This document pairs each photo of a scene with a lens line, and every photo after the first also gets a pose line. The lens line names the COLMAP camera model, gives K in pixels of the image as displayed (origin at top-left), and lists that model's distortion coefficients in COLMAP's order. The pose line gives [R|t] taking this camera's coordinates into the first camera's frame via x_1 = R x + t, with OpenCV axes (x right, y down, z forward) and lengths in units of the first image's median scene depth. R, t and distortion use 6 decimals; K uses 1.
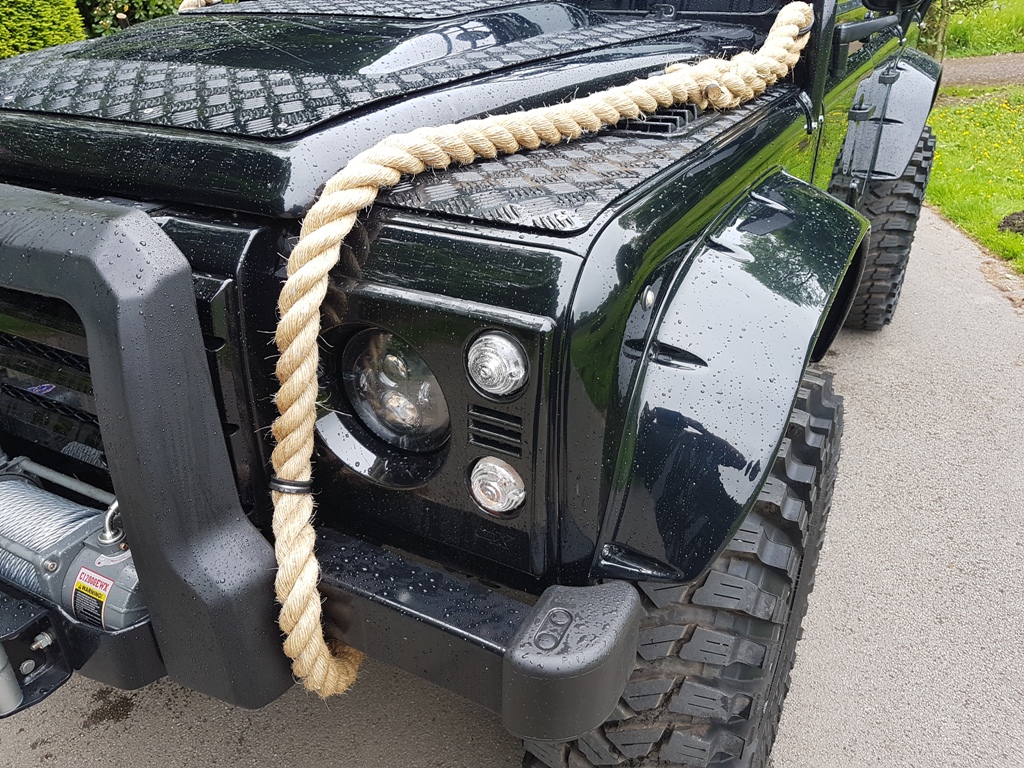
lens RADIAL K [[792.9, 0, 509.9], [0, 792.9, 387.8], [0, 0, 1]] dist [0.185509, -0.293411]
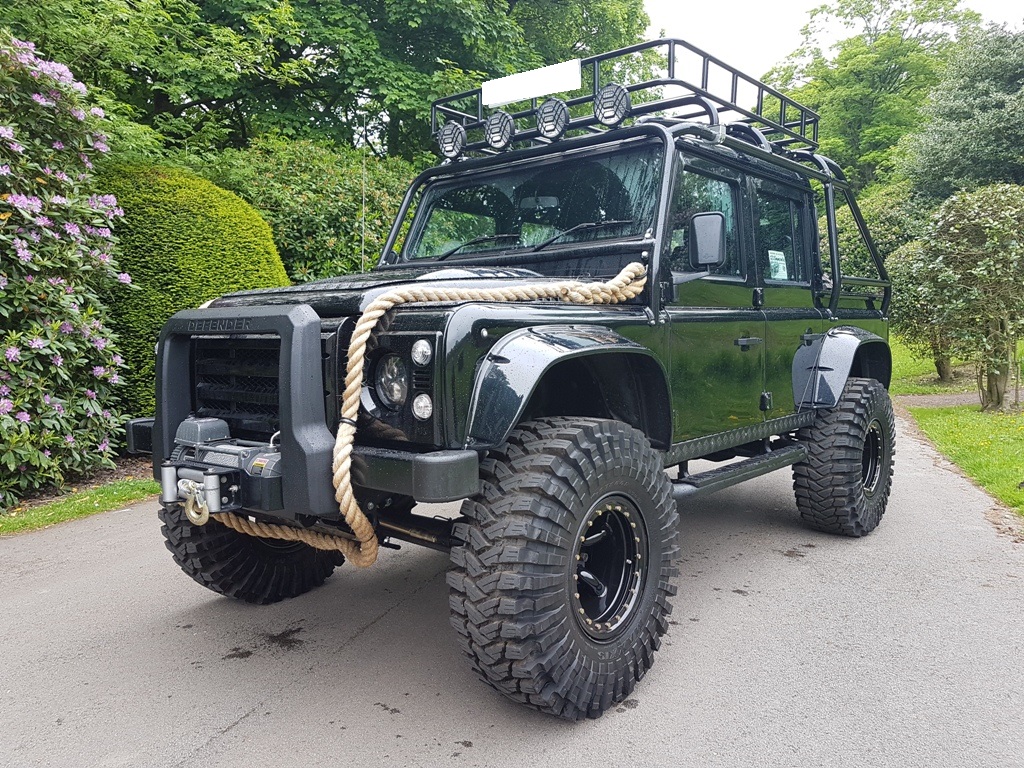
lens RADIAL K [[792.9, 0, 509.9], [0, 792.9, 387.8], [0, 0, 1]] dist [0.185509, -0.293411]
pose [[0.981816, 0.005611, -0.189754, 0.665584], [-0.079383, 0.920111, -0.383529, 0.926162], [0.172443, 0.391618, 0.903824, -1.115327]]
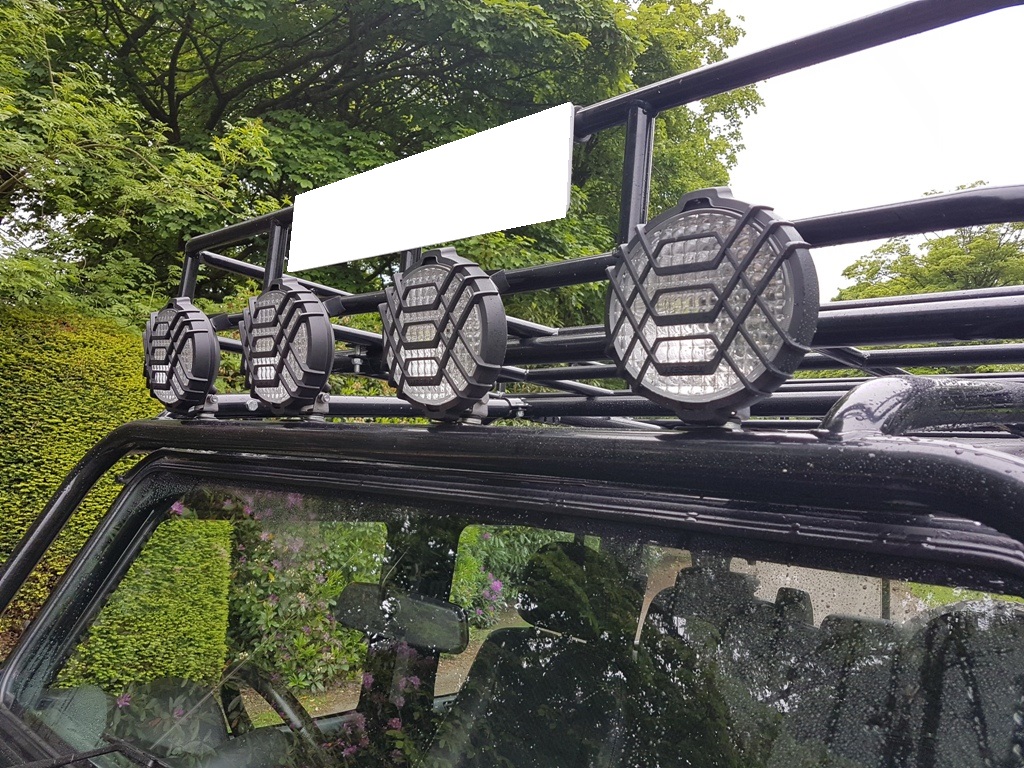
lens RADIAL K [[792.9, 0, 509.9], [0, 792.9, 387.8], [0, 0, 1]] dist [0.185509, -0.293411]
pose [[0.963322, 0.057445, -0.262128, 0.451977], [-0.196466, 0.816354, -0.543109, -1.138903], [0.182791, 0.574688, 0.797698, 1.135008]]
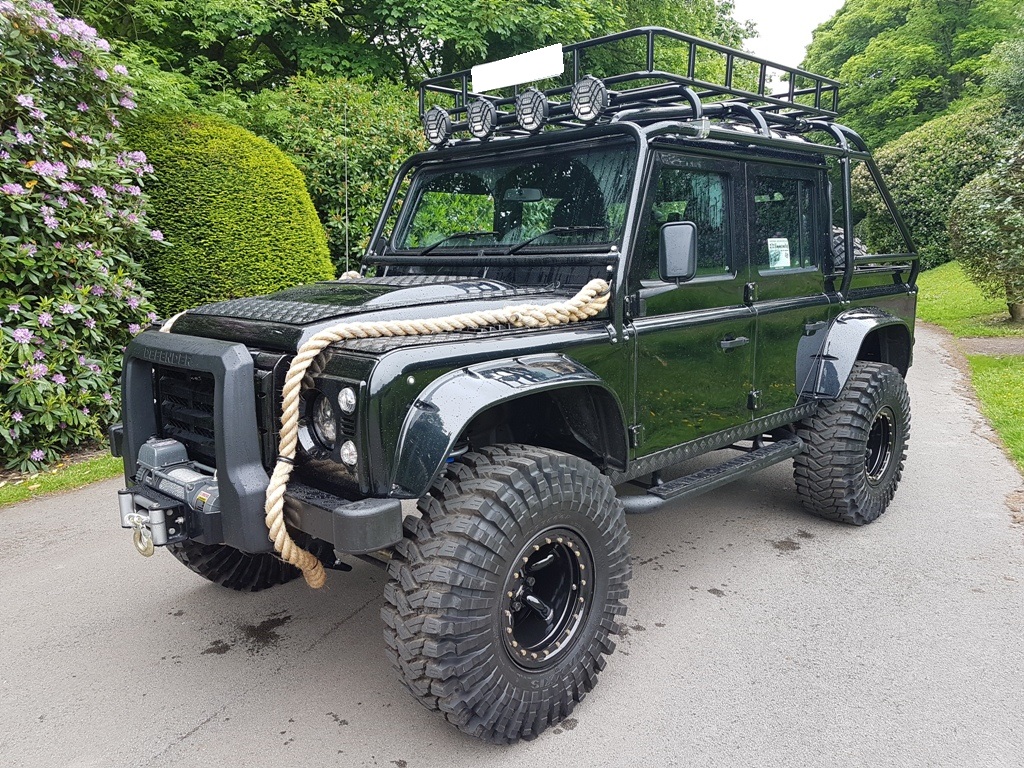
lens RADIAL K [[796.6, 0, 507.6], [0, 796.6, 395.3], [0, 0, 1]] dist [0.163490, -0.259330]
pose [[0.963066, 0.038861, -0.266445, 1.043774], [-0.115080, 0.954008, -0.276814, 0.550311], [0.243433, 0.297253, 0.923245, -1.161005]]
